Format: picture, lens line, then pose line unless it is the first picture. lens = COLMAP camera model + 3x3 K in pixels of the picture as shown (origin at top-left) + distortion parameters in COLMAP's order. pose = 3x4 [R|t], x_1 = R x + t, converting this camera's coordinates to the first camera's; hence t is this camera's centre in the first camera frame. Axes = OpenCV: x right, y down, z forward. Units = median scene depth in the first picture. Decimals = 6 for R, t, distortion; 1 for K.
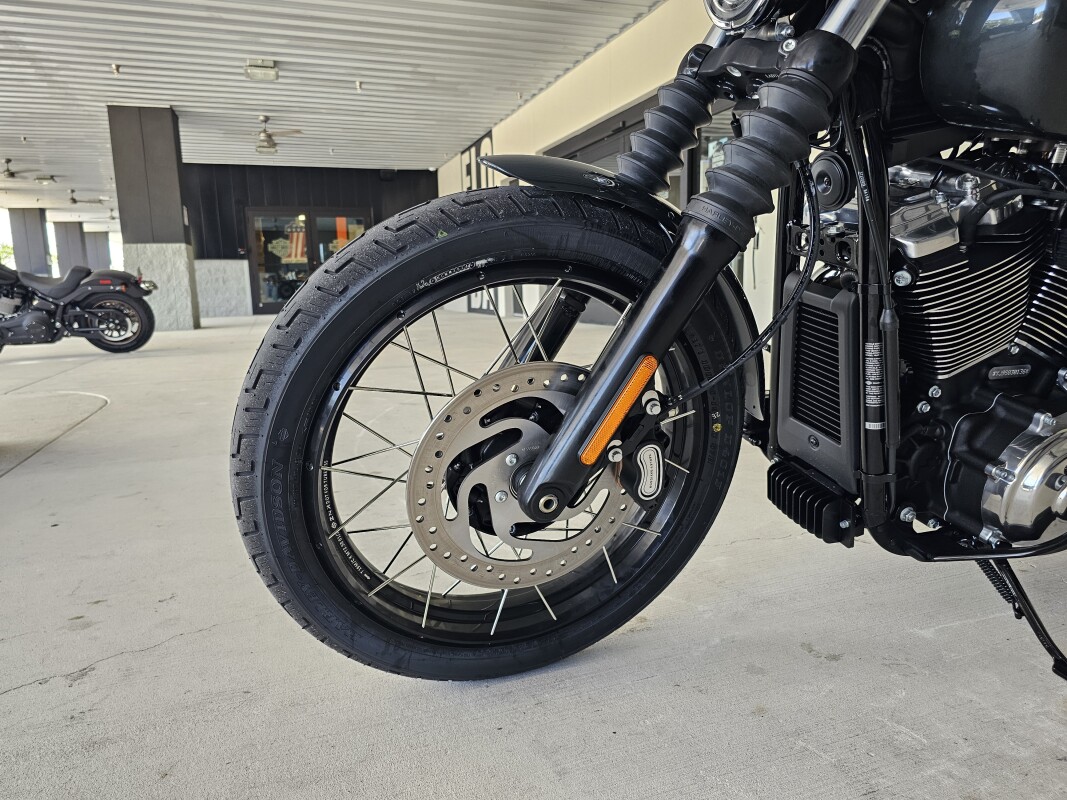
lens RADIAL K [[724.5, 0, 529.1], [0, 724.5, 400.2], [0, 0, 1]] dist [0.044379, -0.043812]
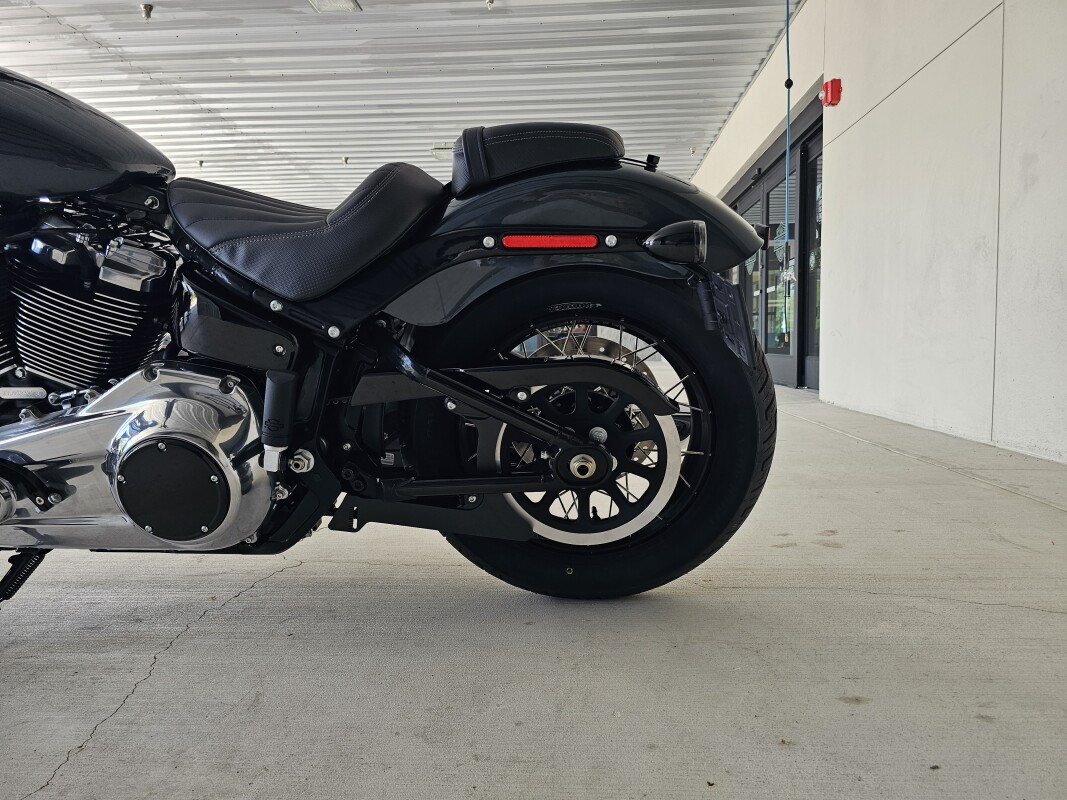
lens RADIAL K [[727.4, 0, 546.4], [0, 727.4, 389.7], [0, 0, 1]] dist [0.062129, -0.052240]
pose [[0.917503, 0.038743, -0.395837, 0.302355], [-0.073558, 0.994605, -0.073151, -0.003193], [0.390867, 0.096233, 0.915403, 0.043443]]
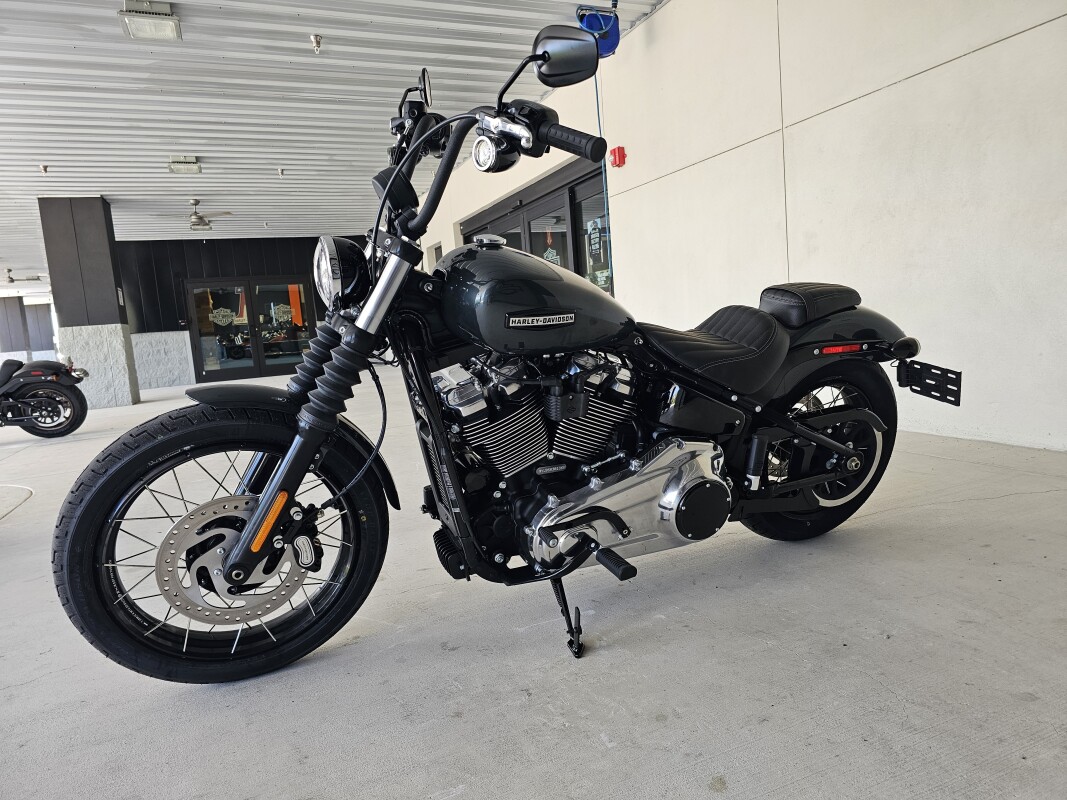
lens RADIAL K [[723.6, 0, 547.4], [0, 723.6, 403.8], [0, 0, 1]] dist [0.055775, -0.050275]
pose [[0.995926, -0.061486, 0.065960, 0.088726], [0.064582, 0.996857, -0.045884, -0.018766], [-0.062931, 0.049957, 0.996767, -0.112758]]
